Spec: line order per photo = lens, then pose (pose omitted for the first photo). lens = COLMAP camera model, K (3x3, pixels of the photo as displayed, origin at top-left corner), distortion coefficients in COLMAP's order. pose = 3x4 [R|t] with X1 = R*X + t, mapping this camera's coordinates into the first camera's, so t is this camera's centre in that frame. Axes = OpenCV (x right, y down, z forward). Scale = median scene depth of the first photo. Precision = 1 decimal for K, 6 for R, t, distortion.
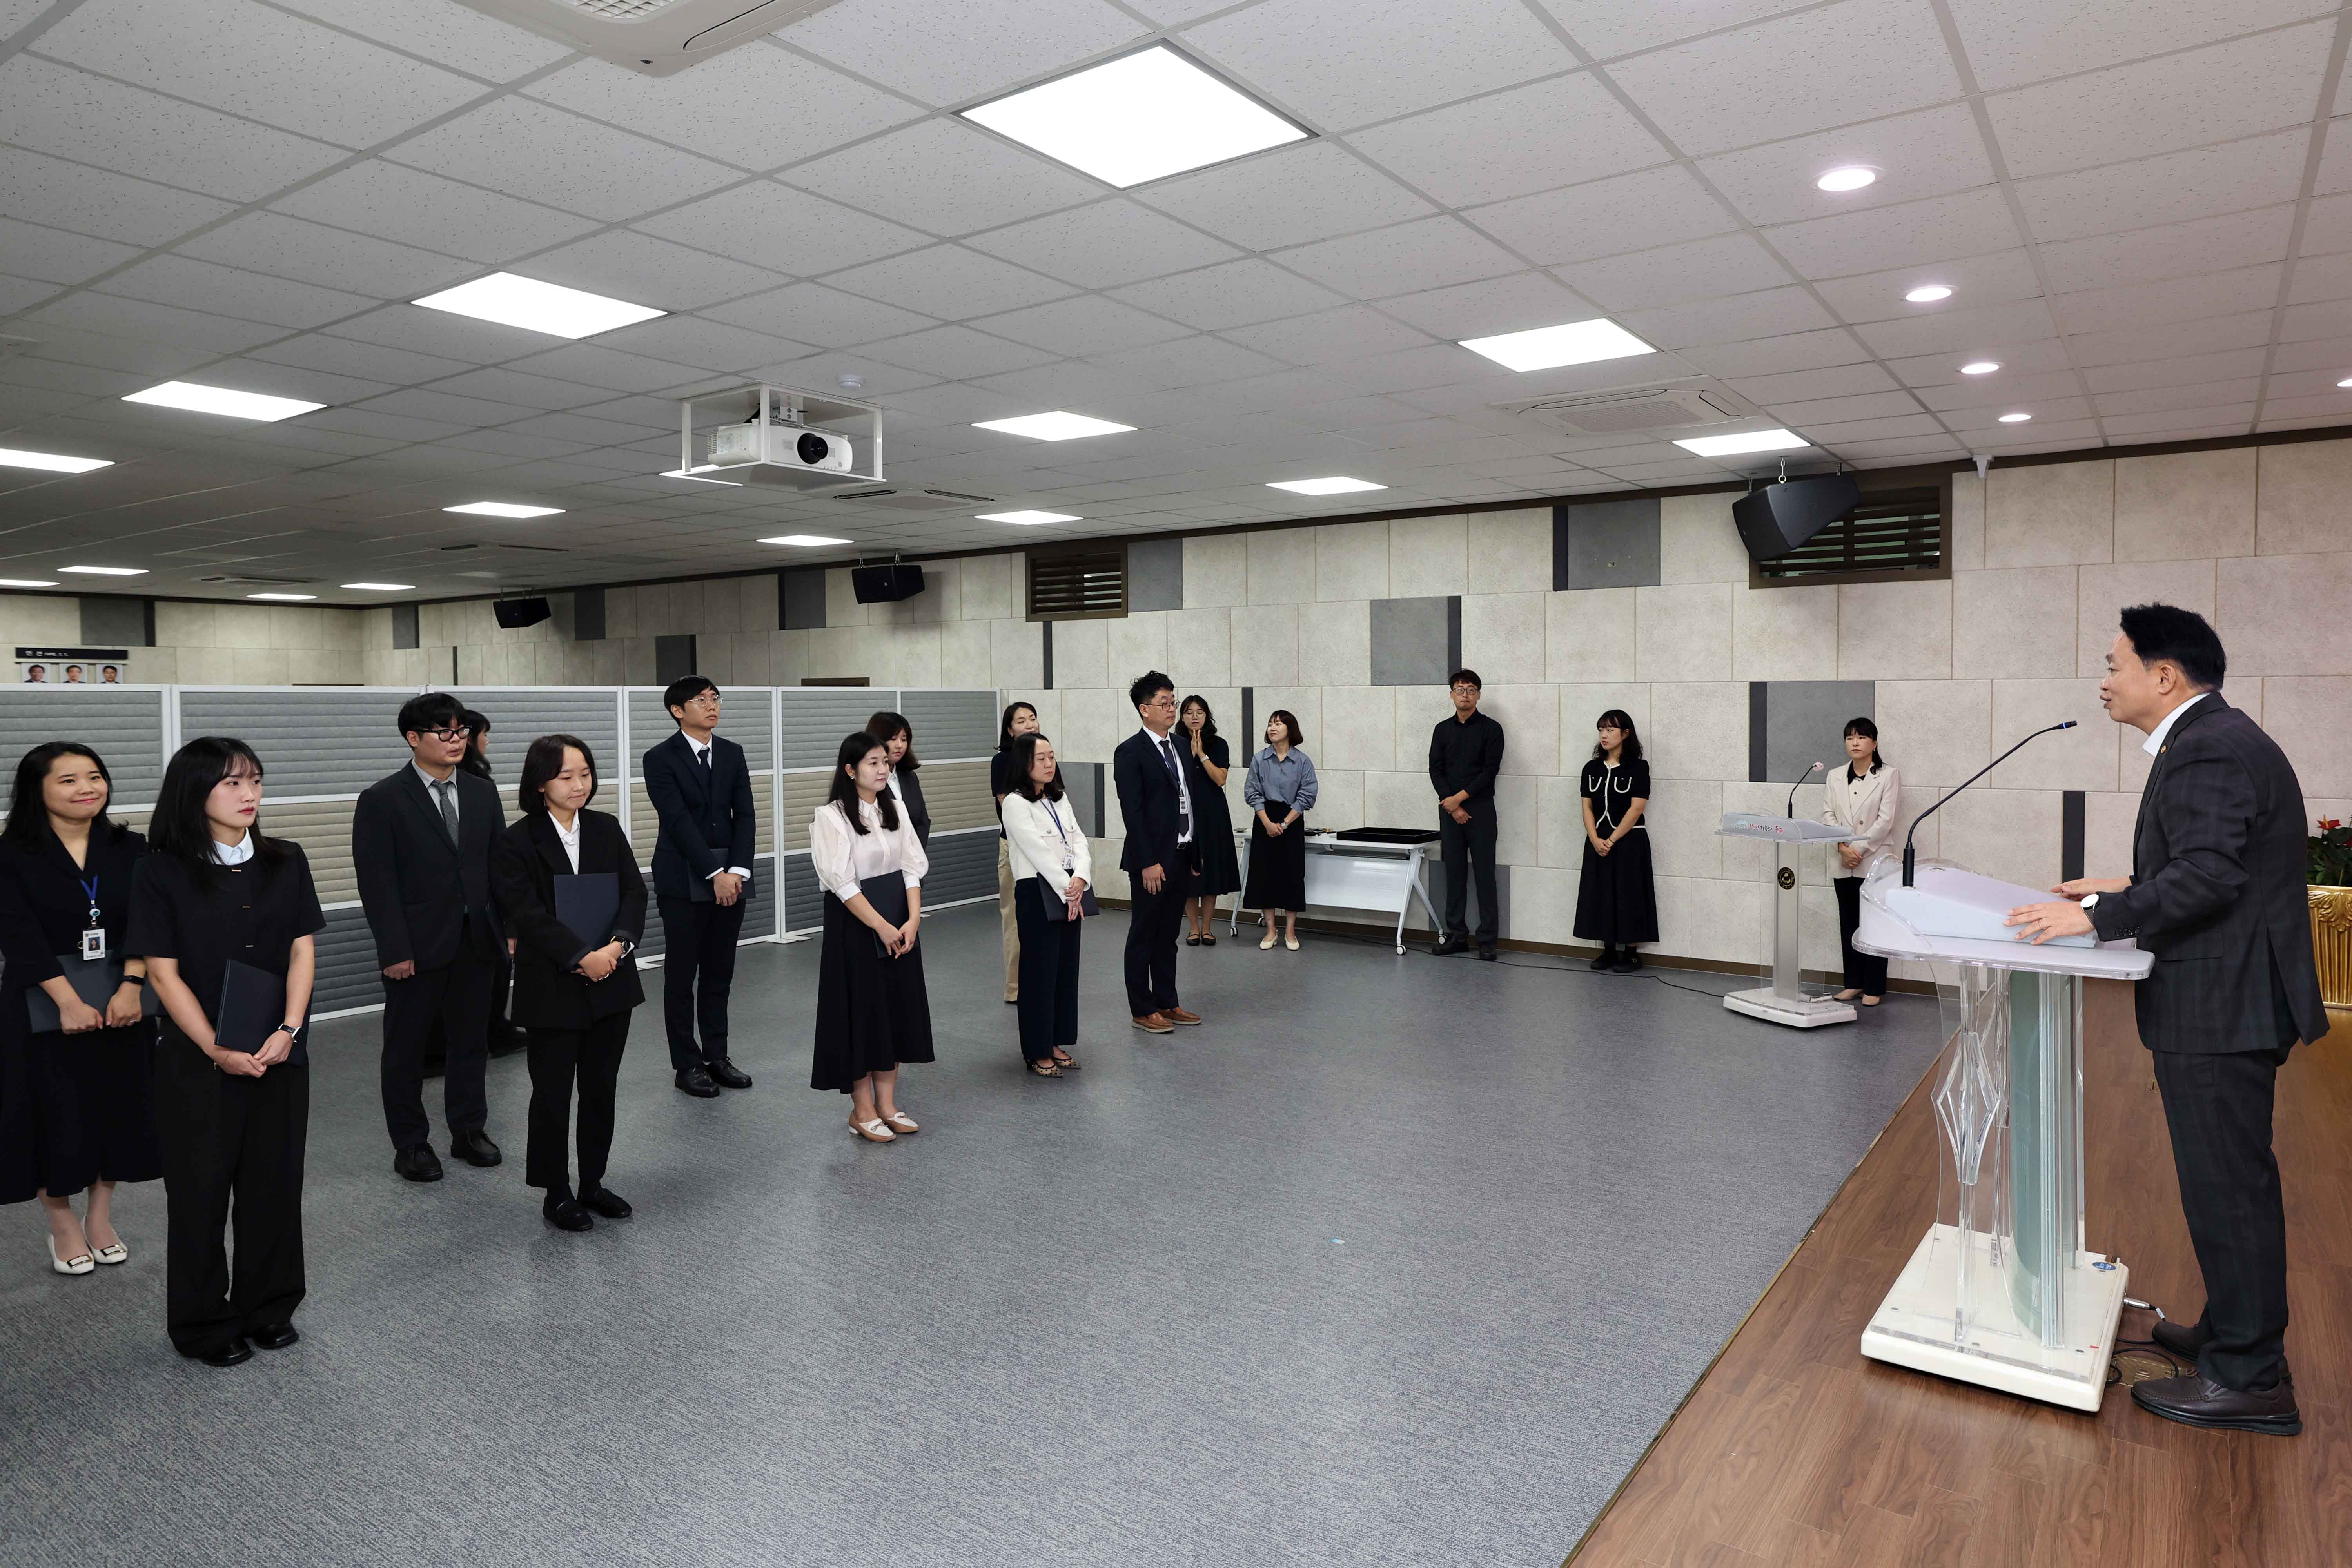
lens RADIAL K [[1387.4, 0, 1197.8], [0, 1387.4, 758.7], [0, 0, 1]] dist [0.008528, 0.001432]
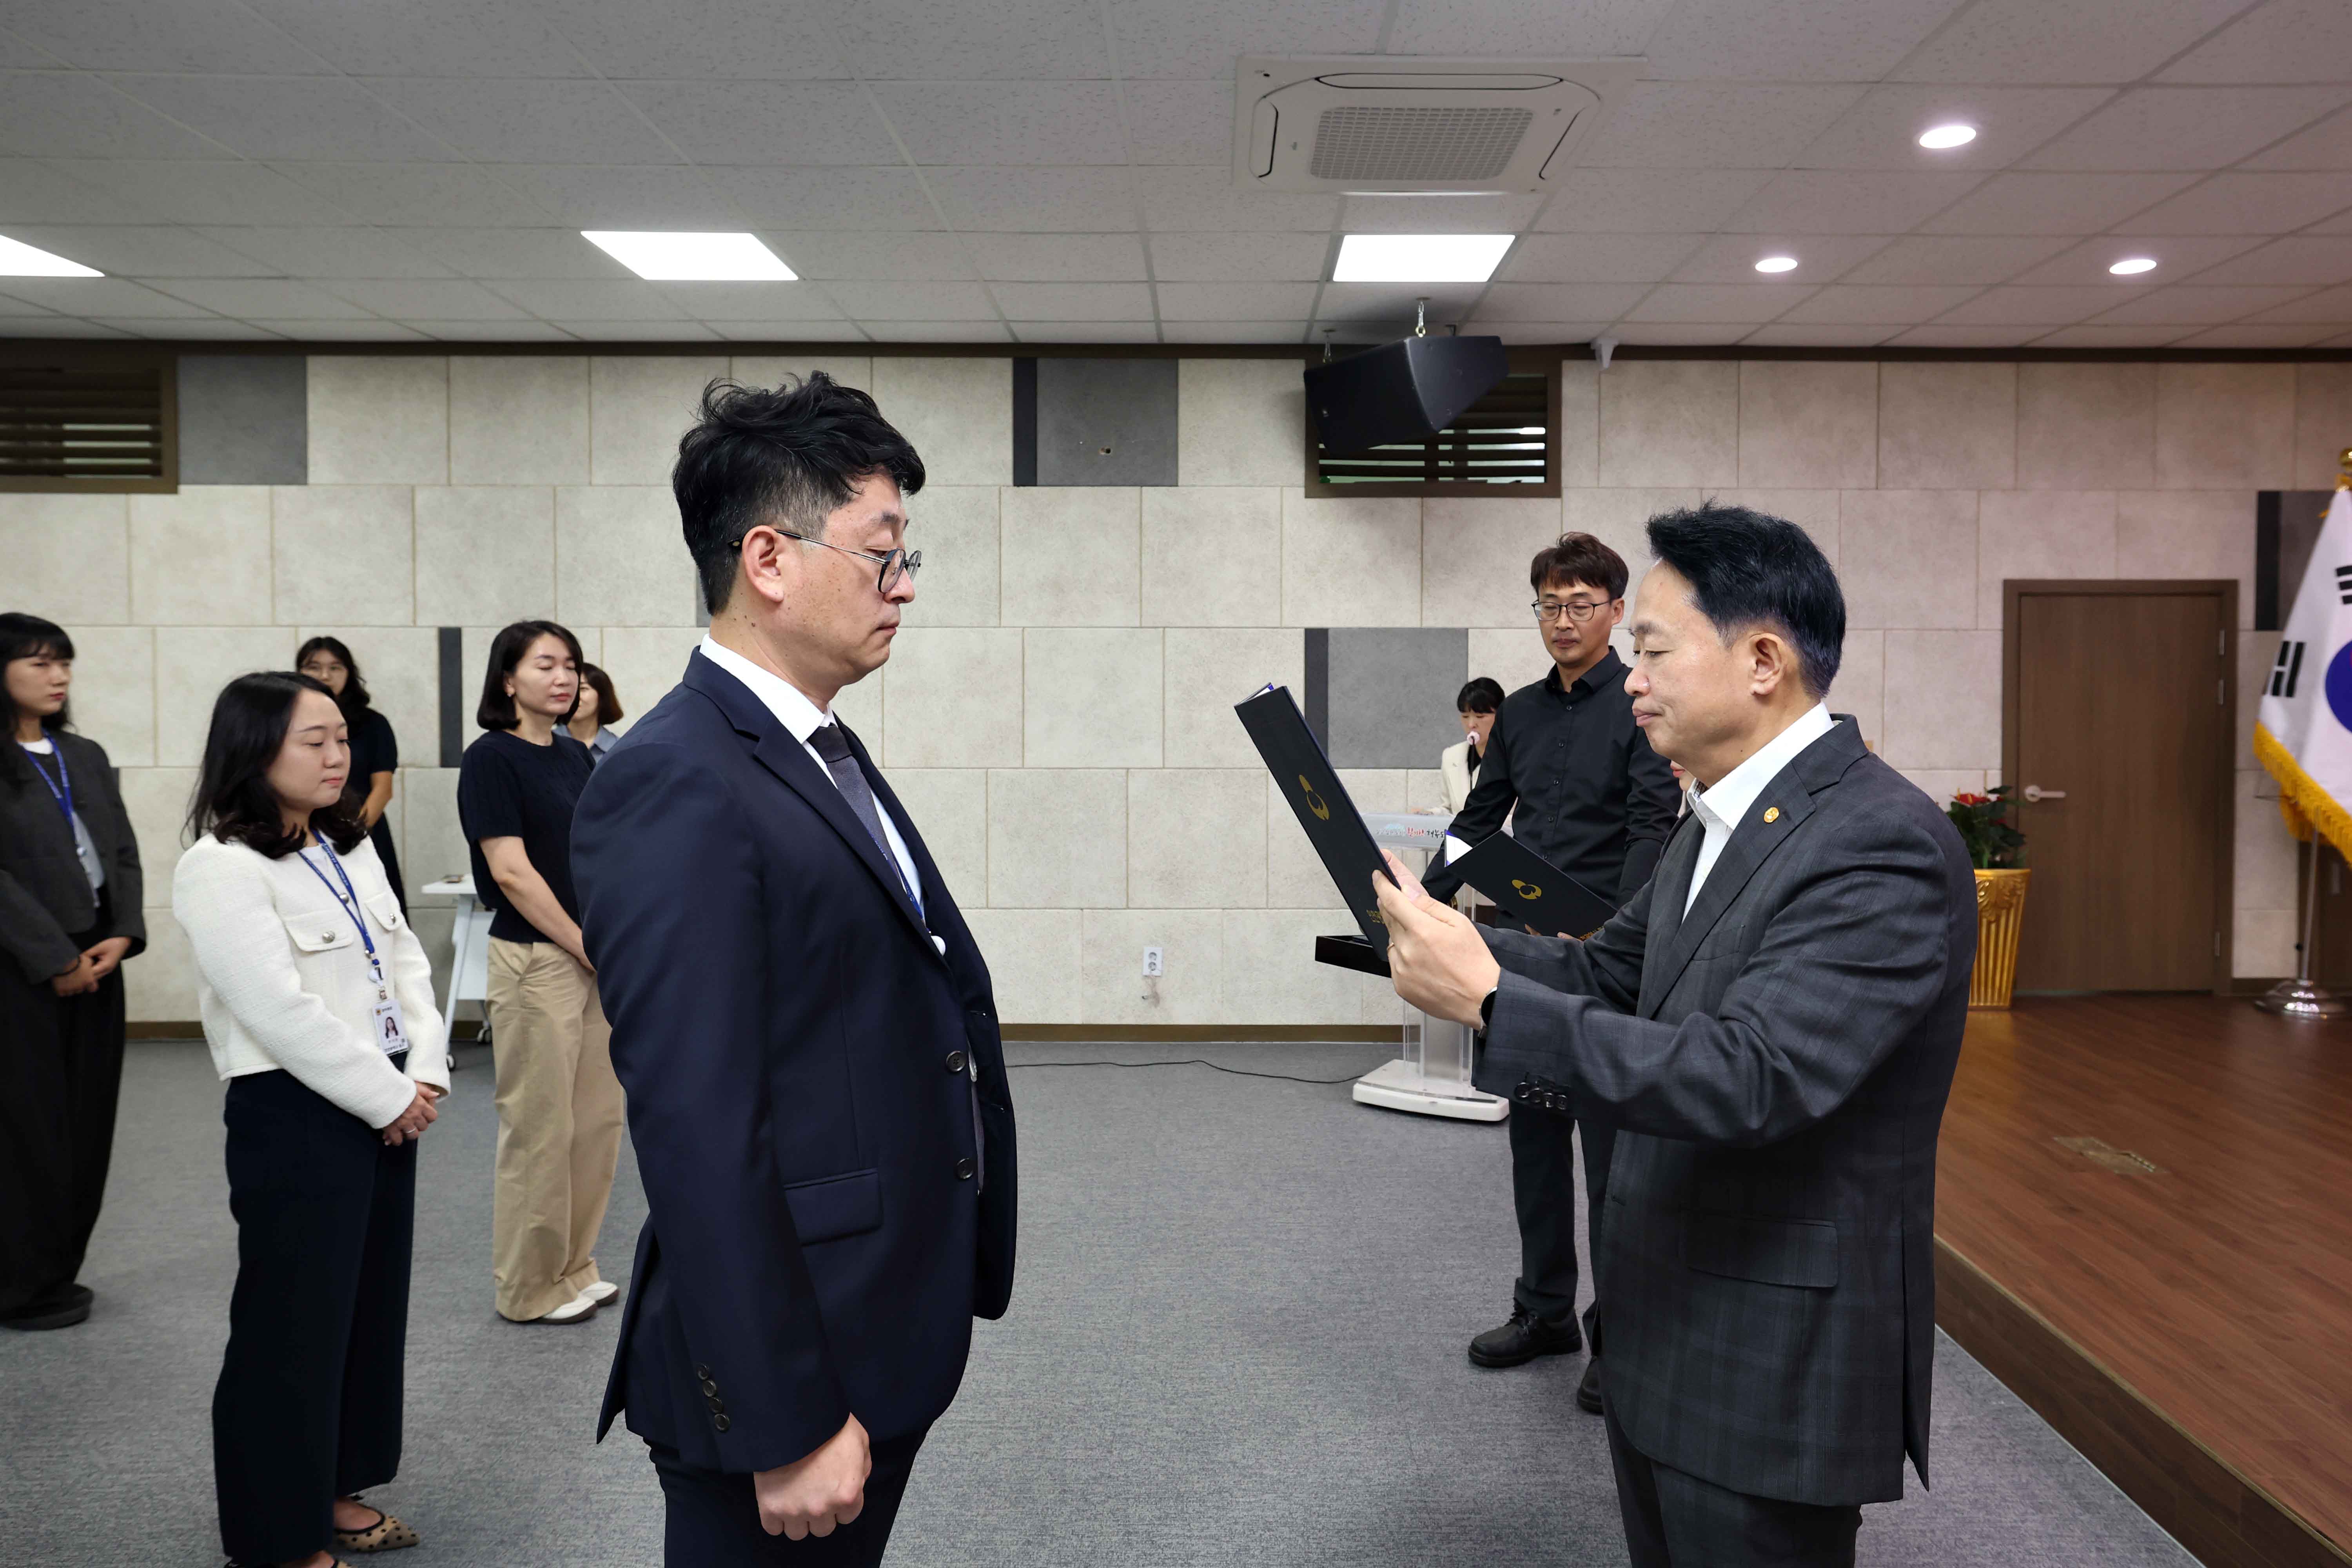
lens RADIAL K [[1532.7, 0, 1213.6], [0, 1532.7, 736.4], [0, 0, 1]] dist [-0.000122, 0.015877]
pose [[0.813876, -0.008140, 0.580982, -0.079937], [0.016594, 0.999820, -0.009237, 0.005479], [-0.580802, 0.017159, 0.813864, 0.311736]]
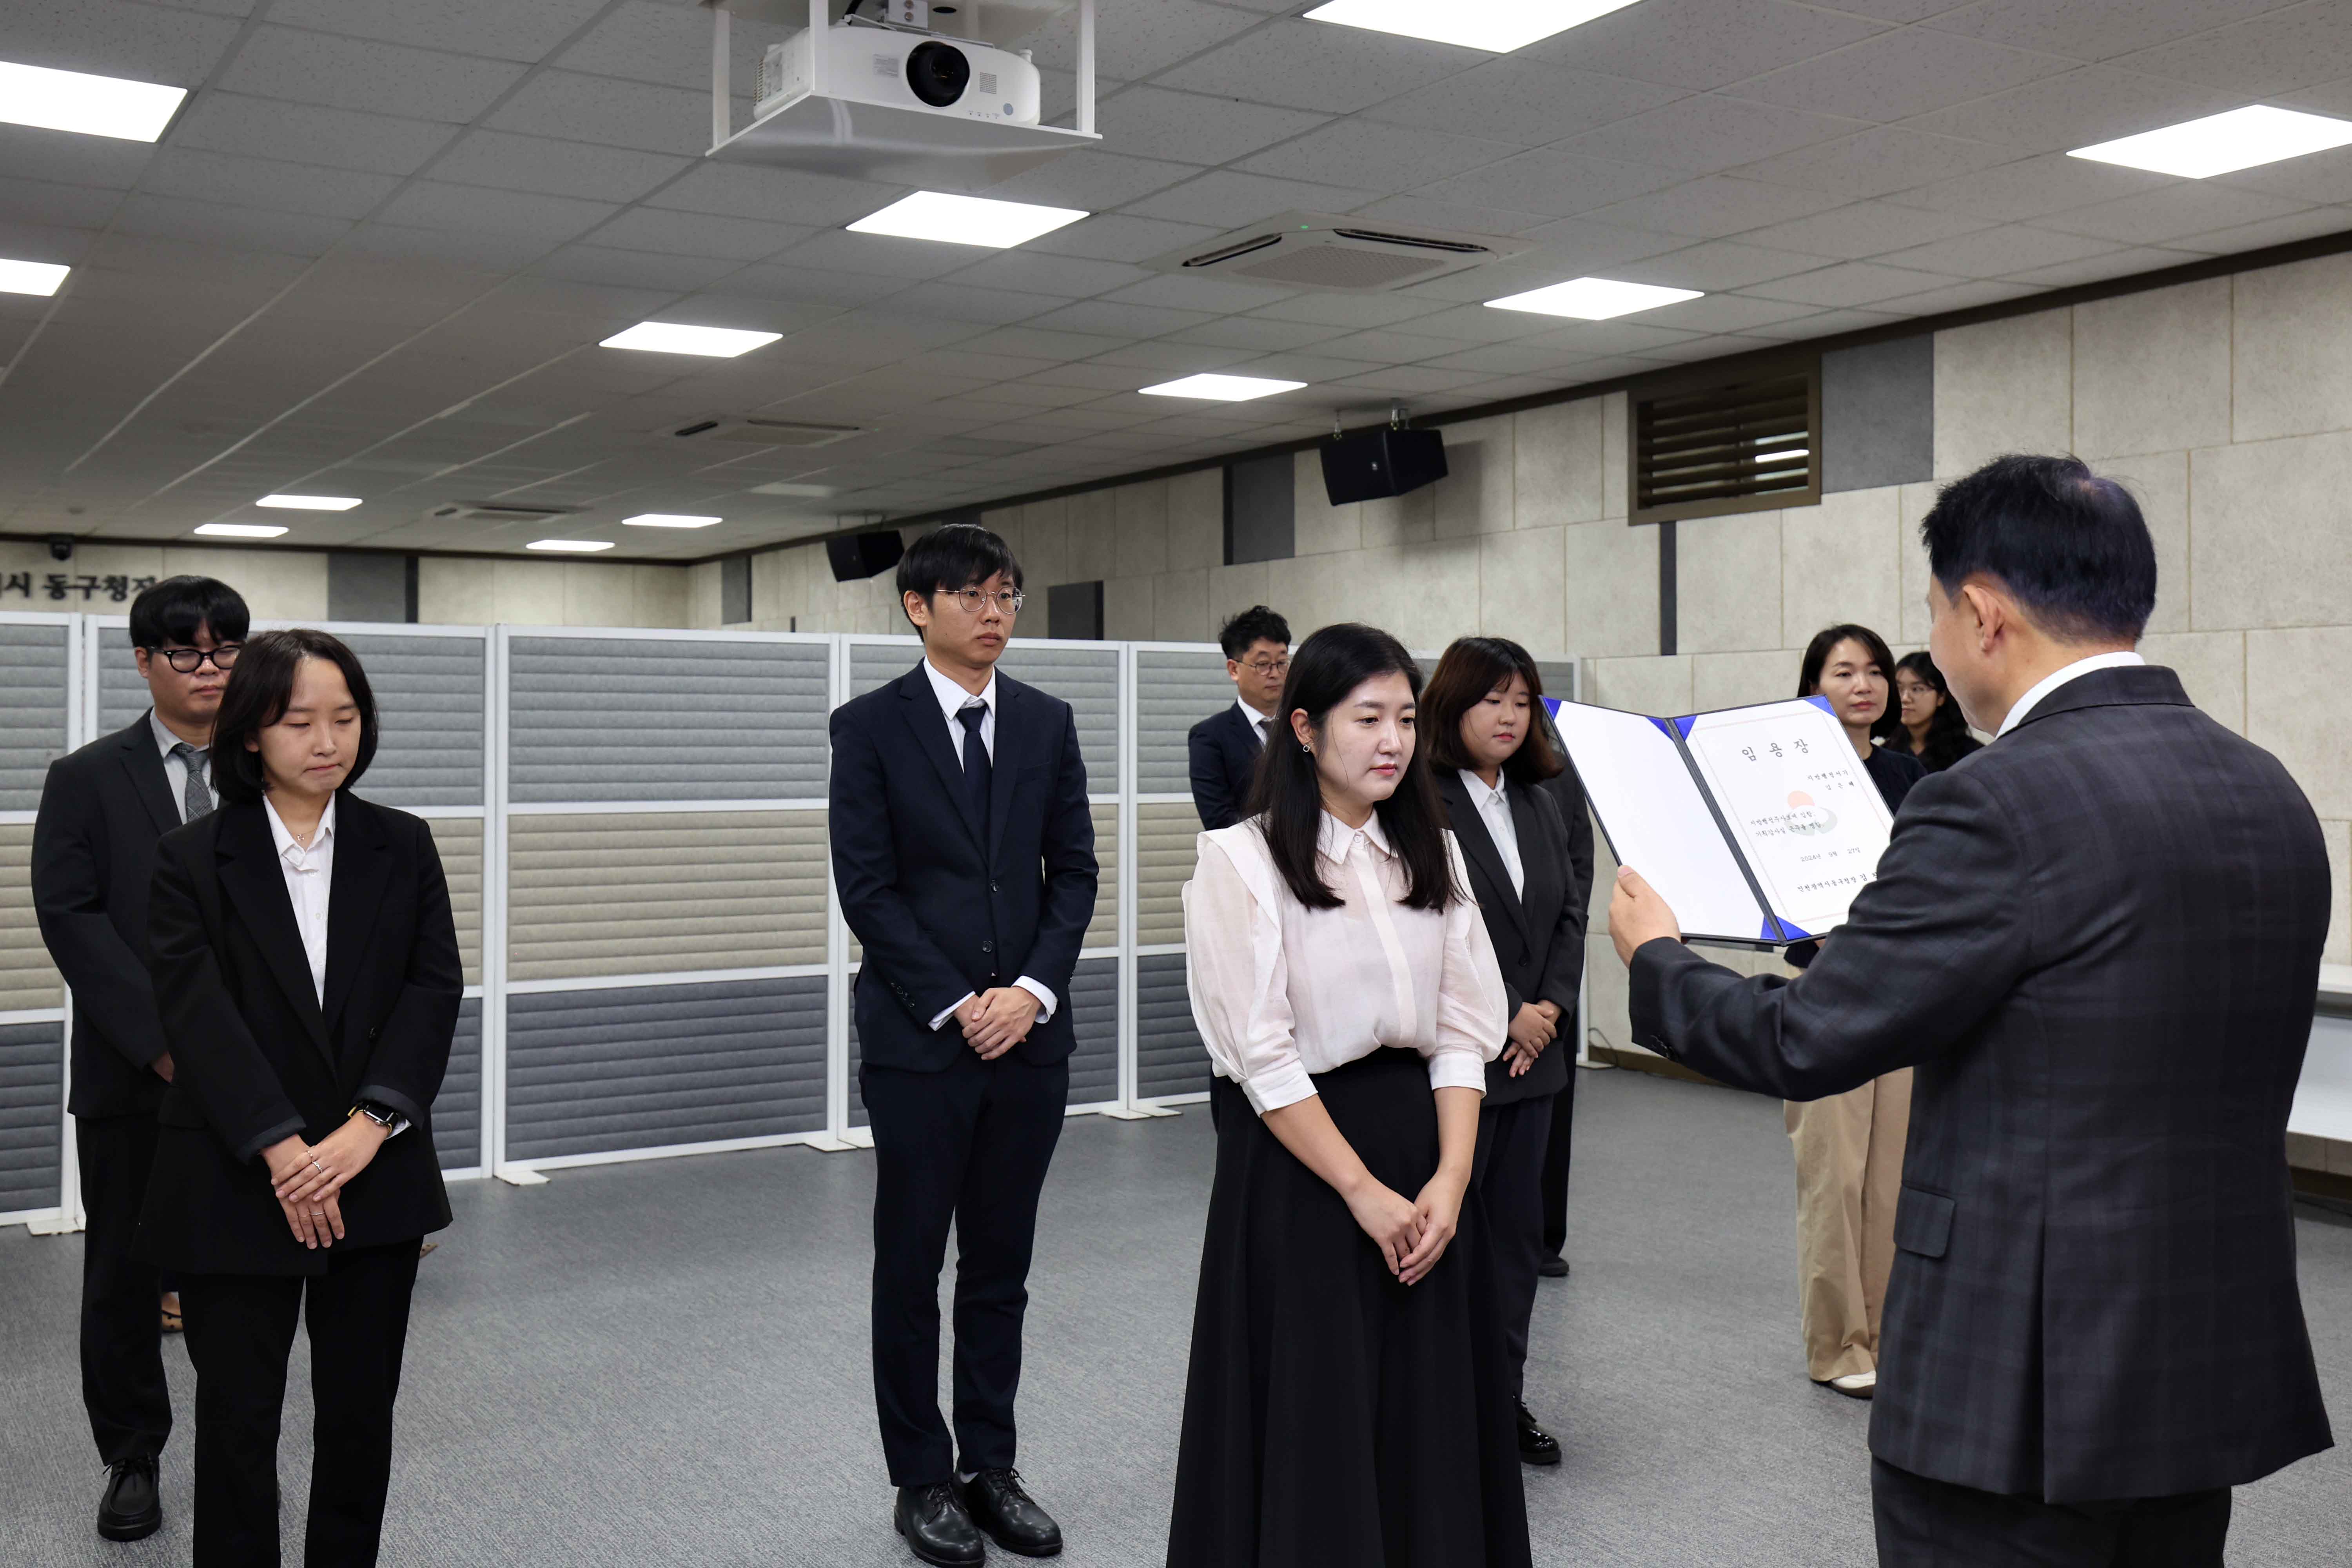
lens RADIAL K [[2312.0, 0, 1183.8], [0, 2312.0, 698.9], [0, 0, 1]] dist [0.081645, 0.000000]
pose [[0.926415, 0.000190, -0.376505, 0.057282], [-0.021858, 0.998340, -0.053279, 0.017997], [0.375870, 0.057588, 0.924881, 0.172457]]
